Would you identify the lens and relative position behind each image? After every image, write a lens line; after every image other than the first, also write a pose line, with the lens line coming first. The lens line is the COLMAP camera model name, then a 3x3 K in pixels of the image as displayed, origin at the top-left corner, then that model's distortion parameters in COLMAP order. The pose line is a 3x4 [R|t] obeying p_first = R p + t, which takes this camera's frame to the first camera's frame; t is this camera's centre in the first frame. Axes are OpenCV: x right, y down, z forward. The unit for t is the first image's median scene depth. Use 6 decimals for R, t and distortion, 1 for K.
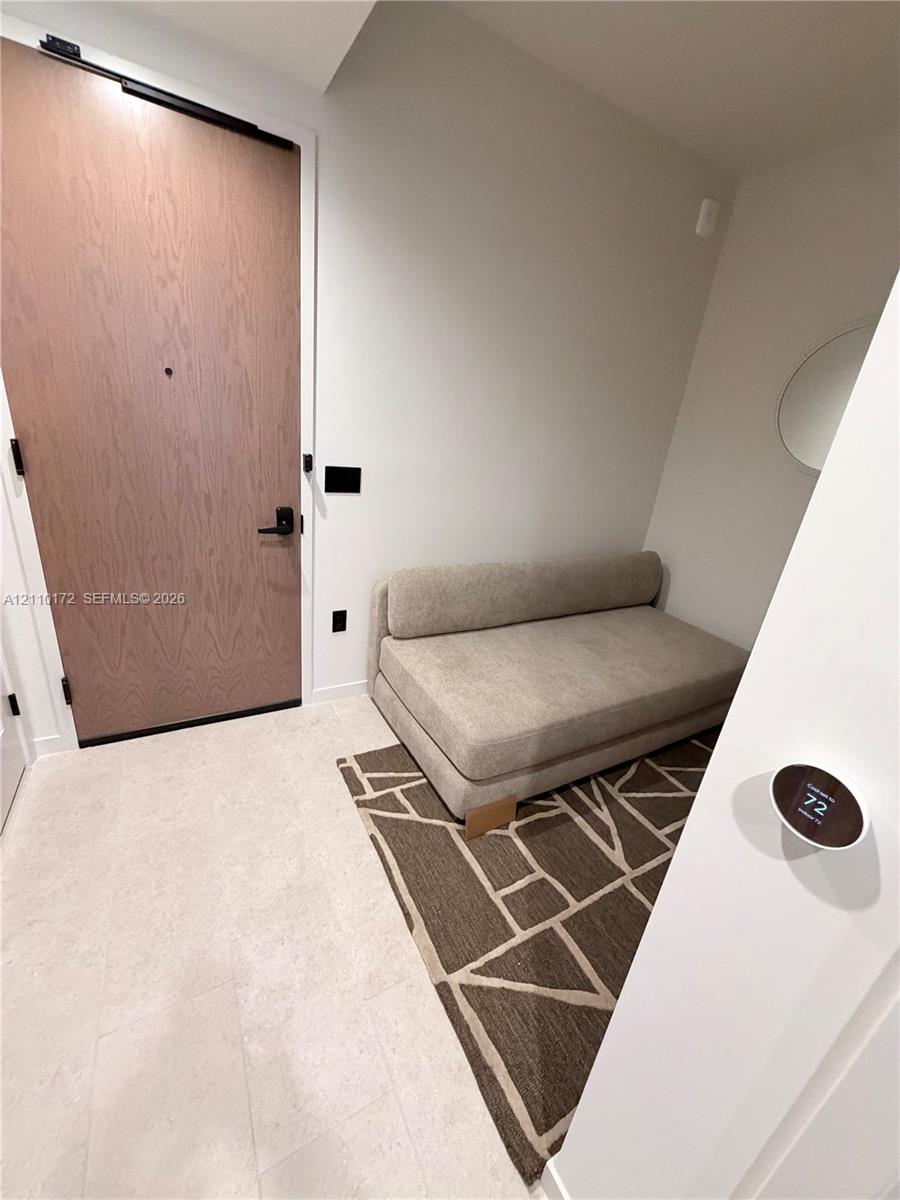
lens RADIAL K [[476.4, 0, 449.4], [0, 476.4, 595.5], [0, 0, 1]] dist [-0.001418, 0.000104]
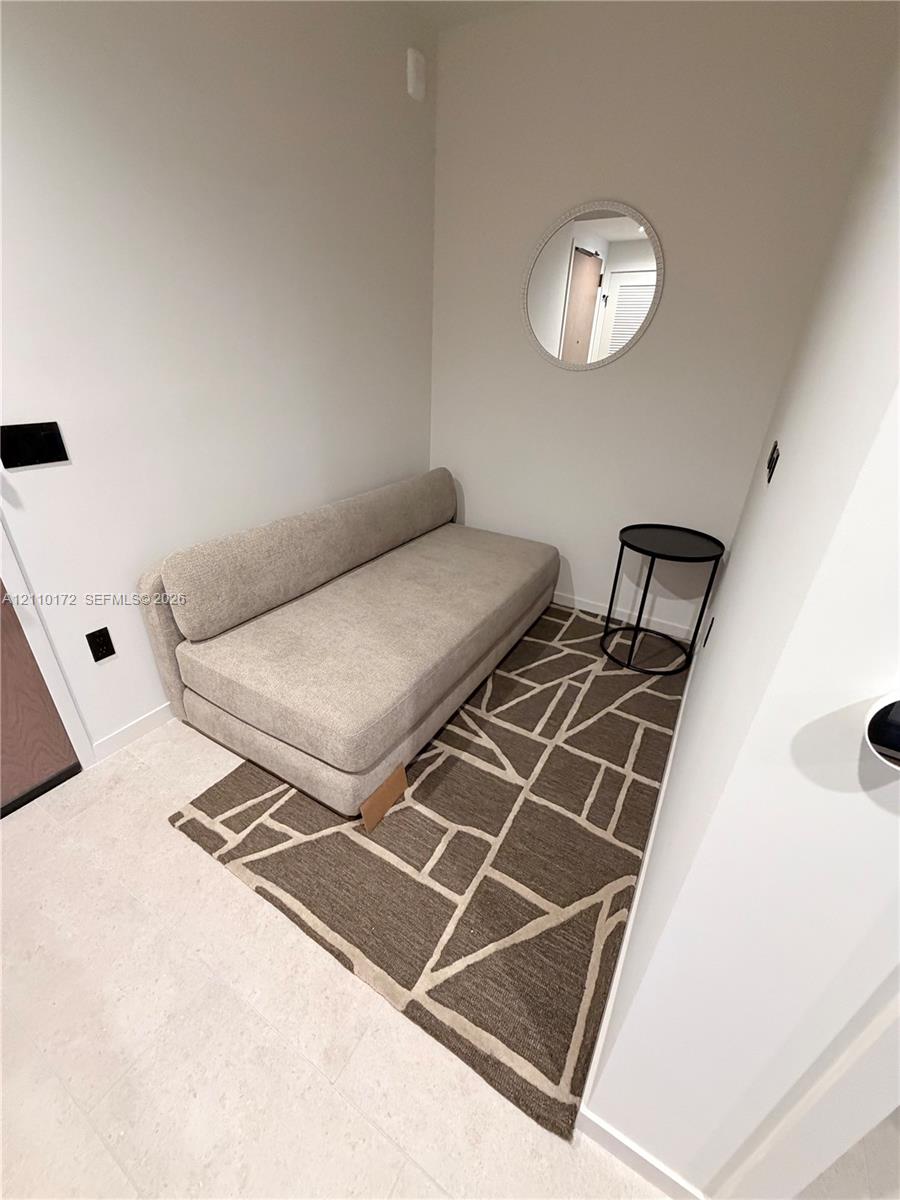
lens RADIAL K [[476.4, 0, 449.4], [0, 476.4, 595.5], [0, 0, 1]] dist [-0.001418, 0.000104]
pose [[0.863541, -0.292394, 0.410855, -0.059018], [0.231967, 0.953747, 0.191204, -0.038273], [-0.447759, -0.069807, 0.891425, 0.151267]]
